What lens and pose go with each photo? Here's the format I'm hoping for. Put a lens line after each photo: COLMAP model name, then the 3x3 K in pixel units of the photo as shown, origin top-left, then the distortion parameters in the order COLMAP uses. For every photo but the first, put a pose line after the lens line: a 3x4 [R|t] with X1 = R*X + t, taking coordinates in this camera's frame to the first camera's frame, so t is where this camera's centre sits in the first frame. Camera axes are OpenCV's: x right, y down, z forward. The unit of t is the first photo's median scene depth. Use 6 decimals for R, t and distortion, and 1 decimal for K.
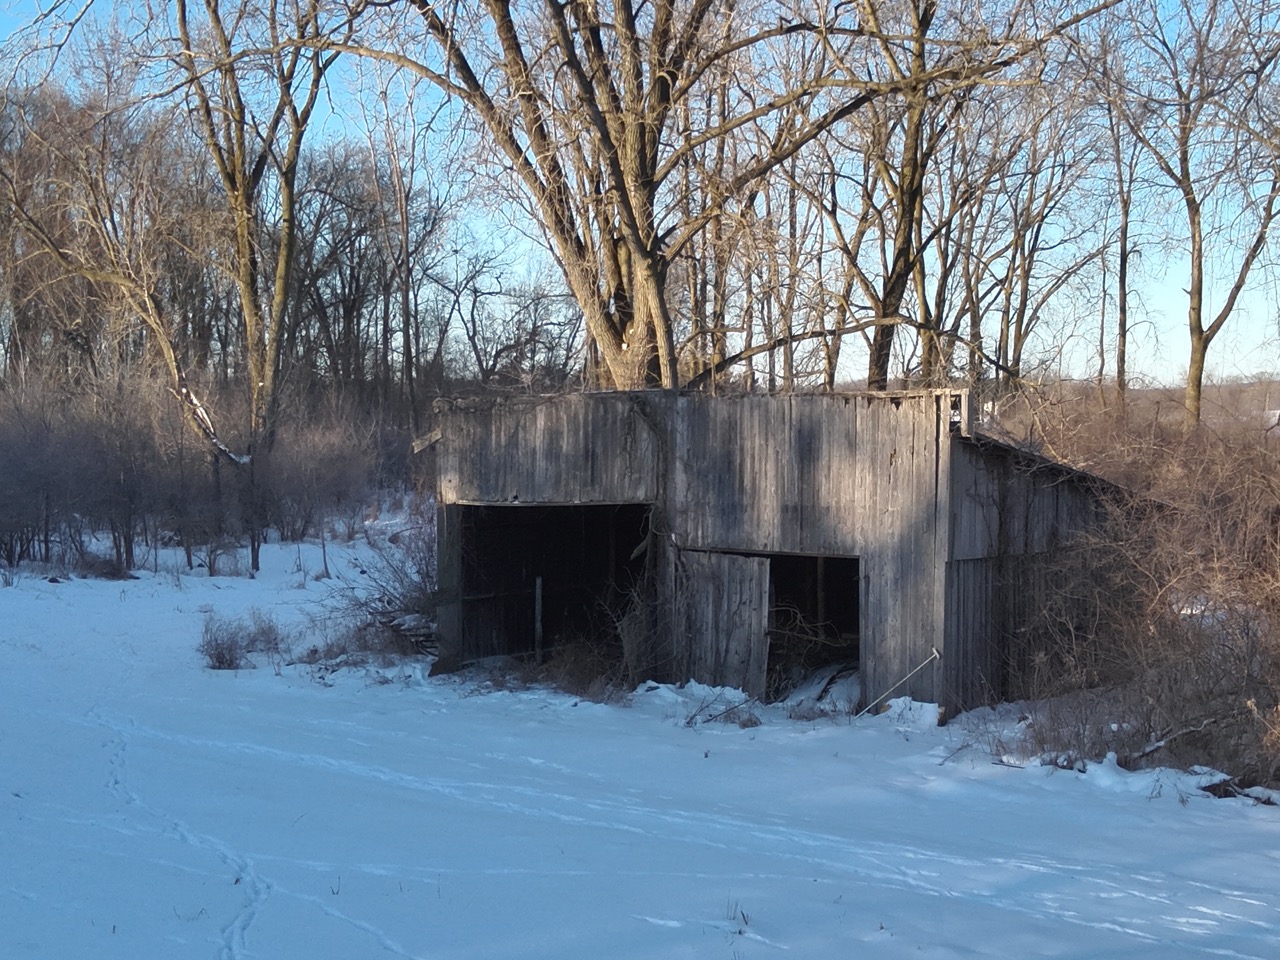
lens RADIAL K [[1343.5, 0, 640.0], [0, 1343.5, 480.0], [0, 0, 1]] dist [0.161509, -0.000134]
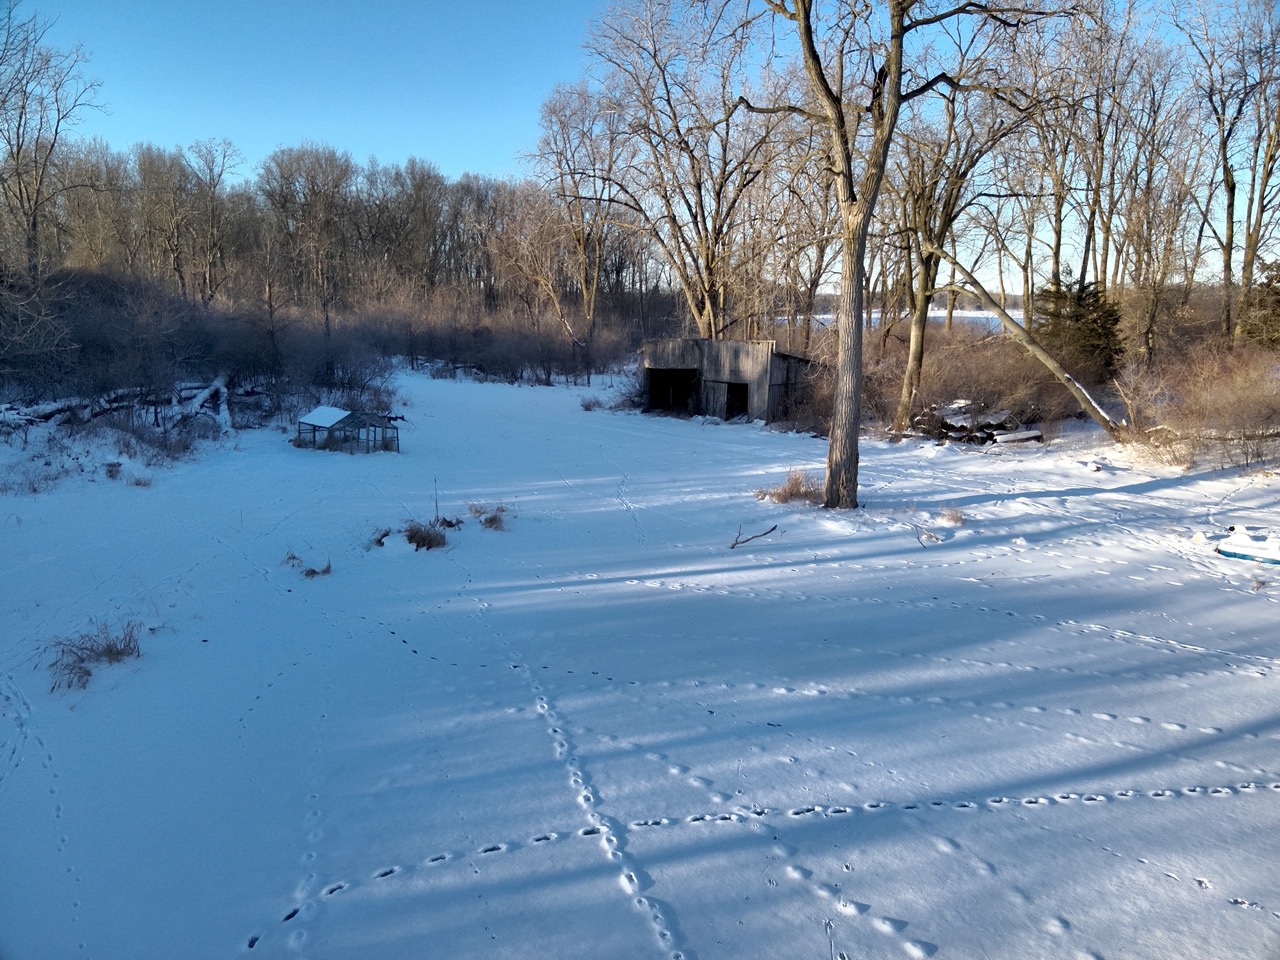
lens RADIAL K [[990.9, 0, 640.0], [0, 990.9, 480.0], [0, 0, 1]] dist [0.219874, -0.362752]
pose [[0.982983, 0.033758, -0.180568, 0.348688], [-0.004463, 0.987068, 0.160241, -0.115686], [0.183643, -0.156708, 0.970422, -1.722108]]
